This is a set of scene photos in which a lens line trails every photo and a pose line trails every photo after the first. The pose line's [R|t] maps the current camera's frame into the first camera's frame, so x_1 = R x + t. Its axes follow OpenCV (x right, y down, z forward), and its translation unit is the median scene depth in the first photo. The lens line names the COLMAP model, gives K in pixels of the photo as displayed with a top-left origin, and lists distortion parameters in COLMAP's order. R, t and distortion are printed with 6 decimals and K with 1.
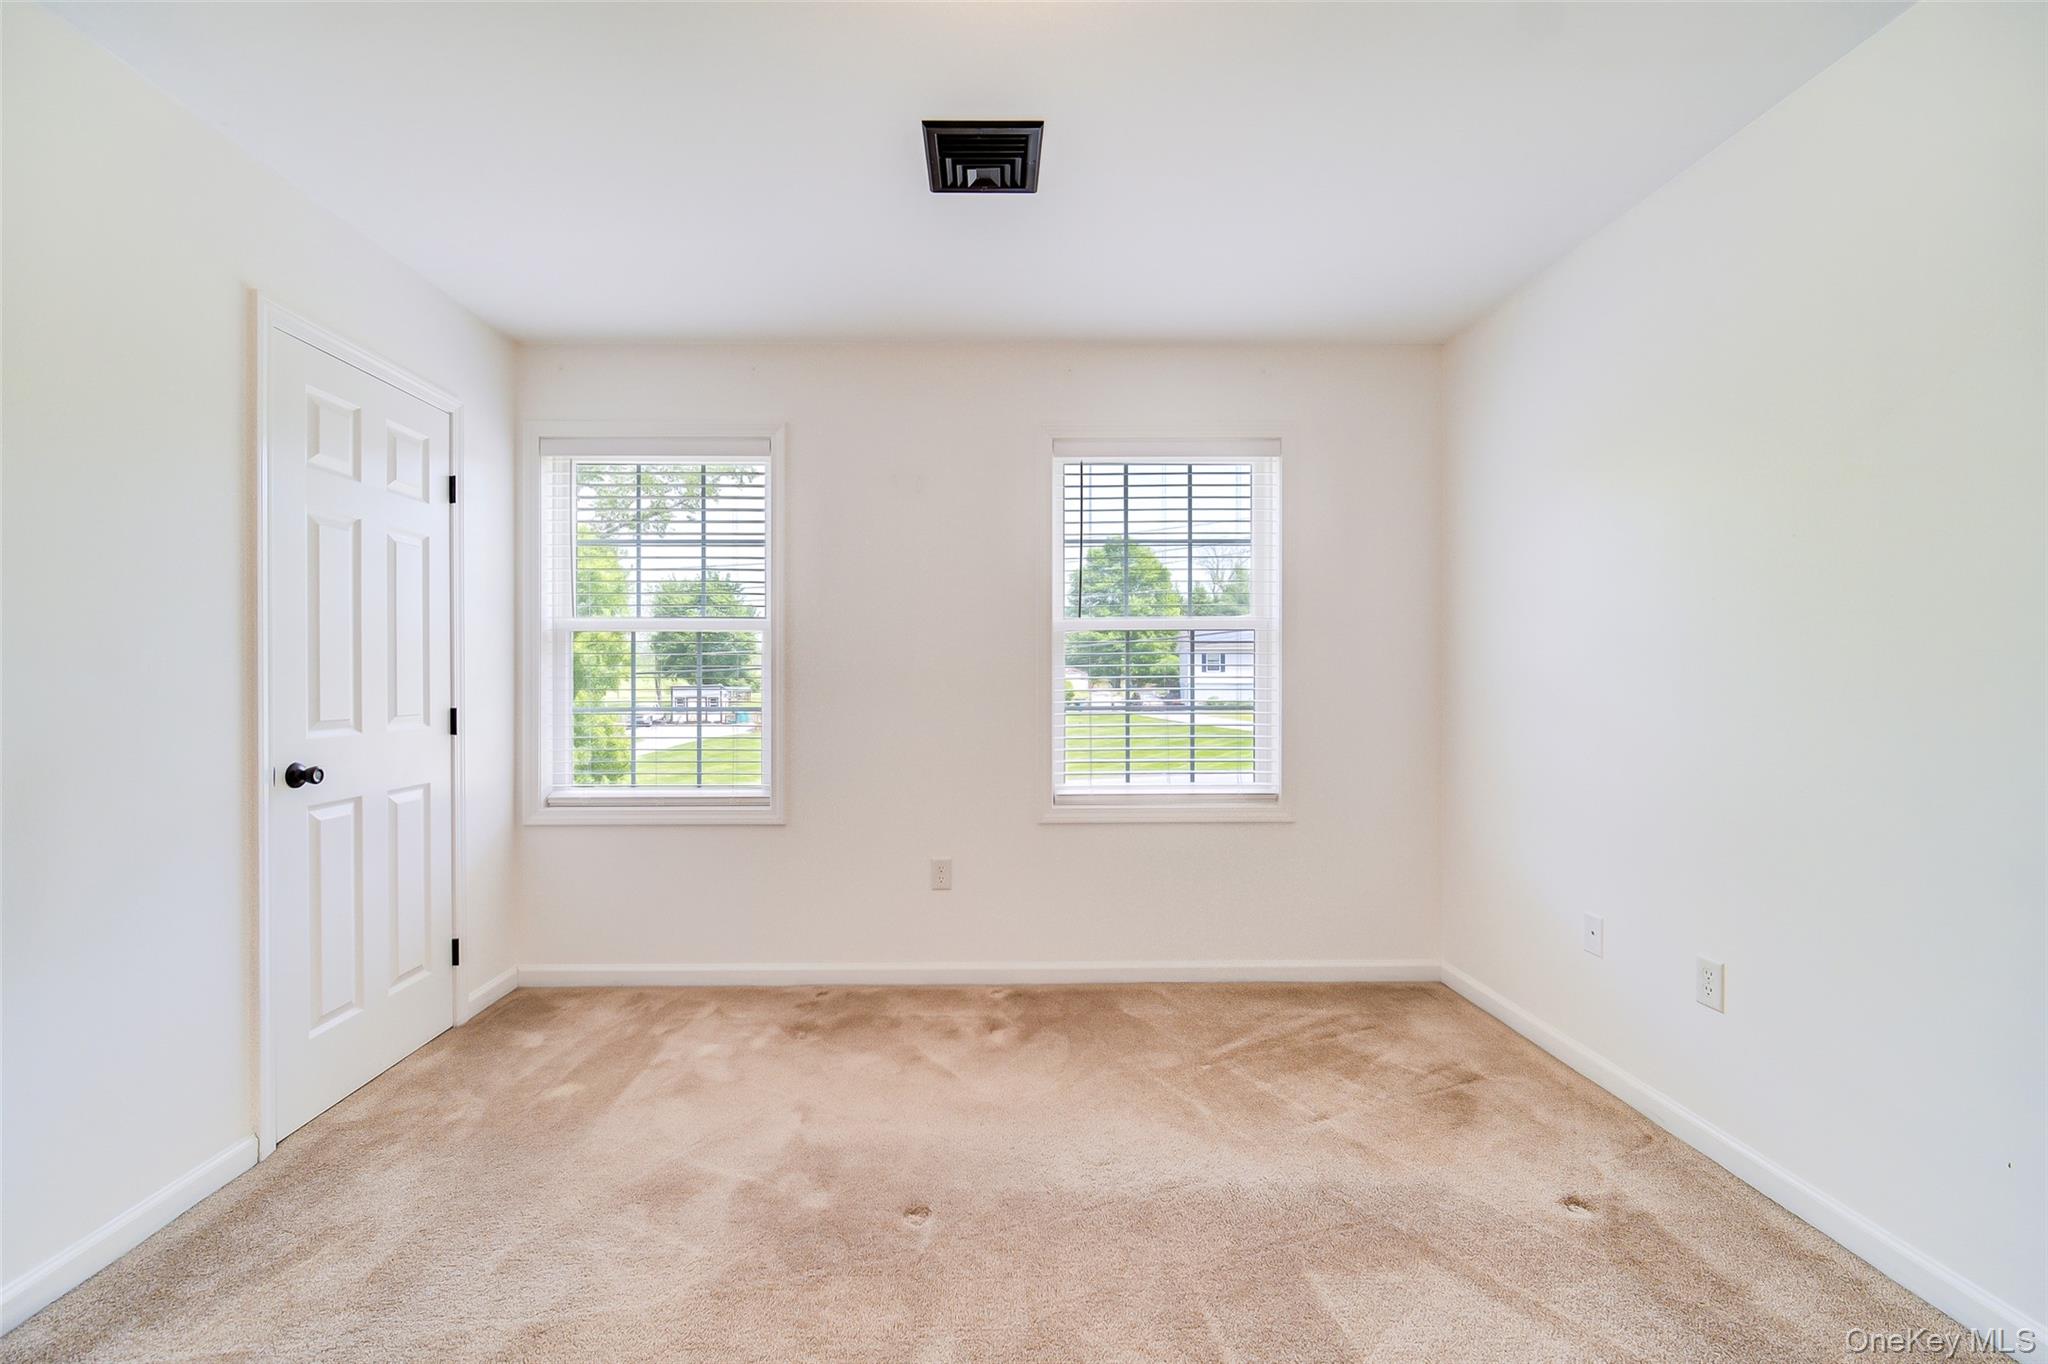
lens RADIAL K [[812.3, 0, 988.8], [0, 812.3, 676.2], [0, 0, 1]] dist [0.000157, -0.000065]
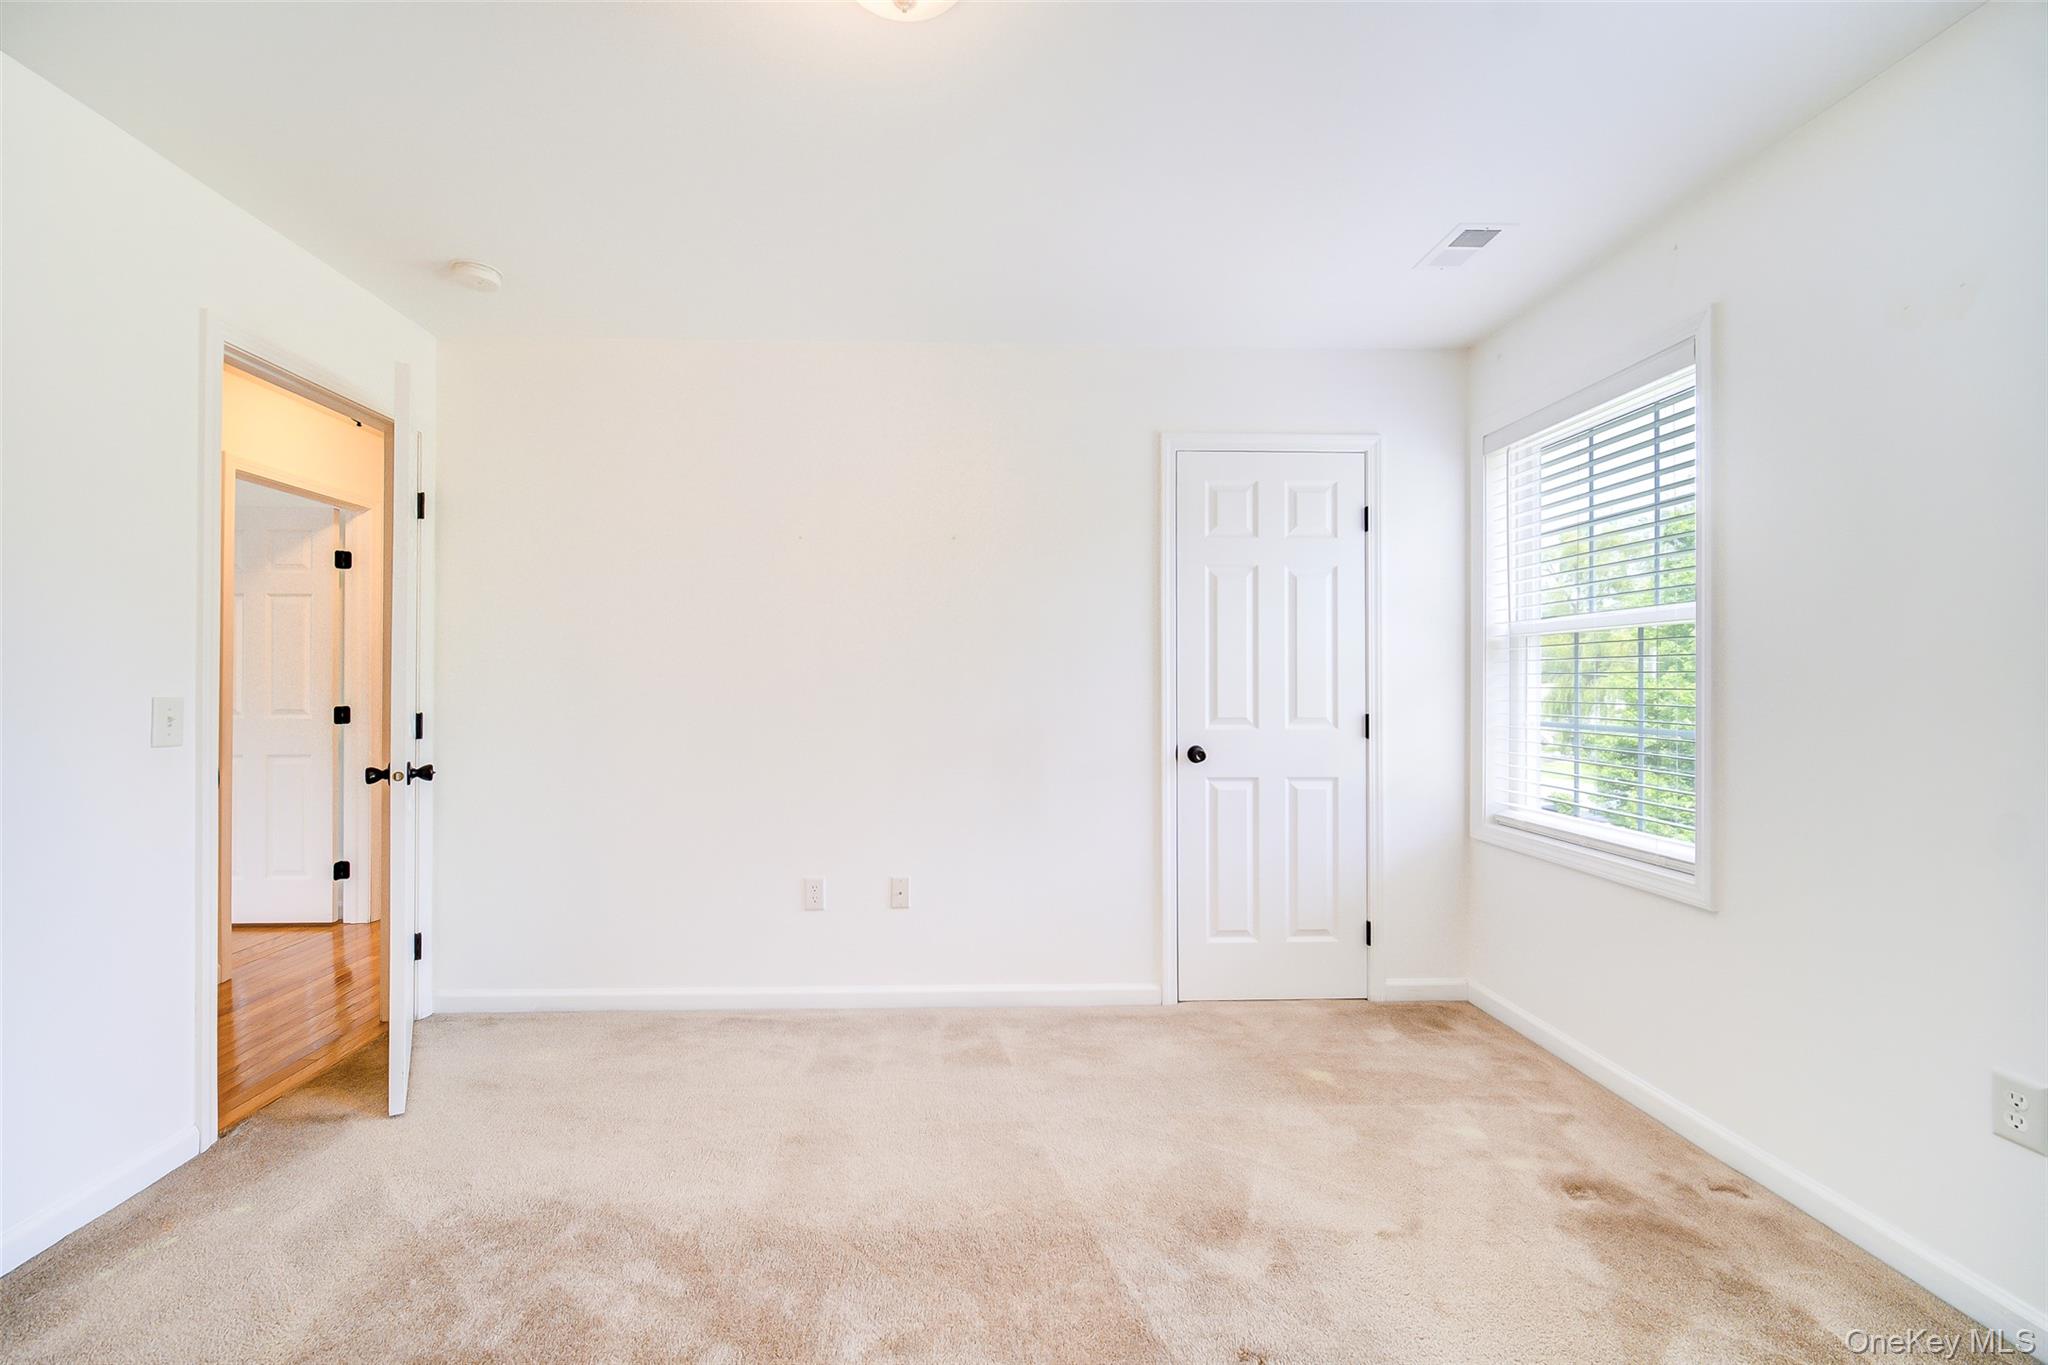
lens RADIAL K [[837.9, 0, 1024.0], [0, 837.9, 682.5], [0, 0, 1]] dist [-0.001369, -0.000341]
pose [[0.051135, -0.000921, -0.998691, 0.478760], [-0.001969, 0.999998, -0.001023, -0.002872], [0.998690, 0.002018, 0.051133, 0.480338]]
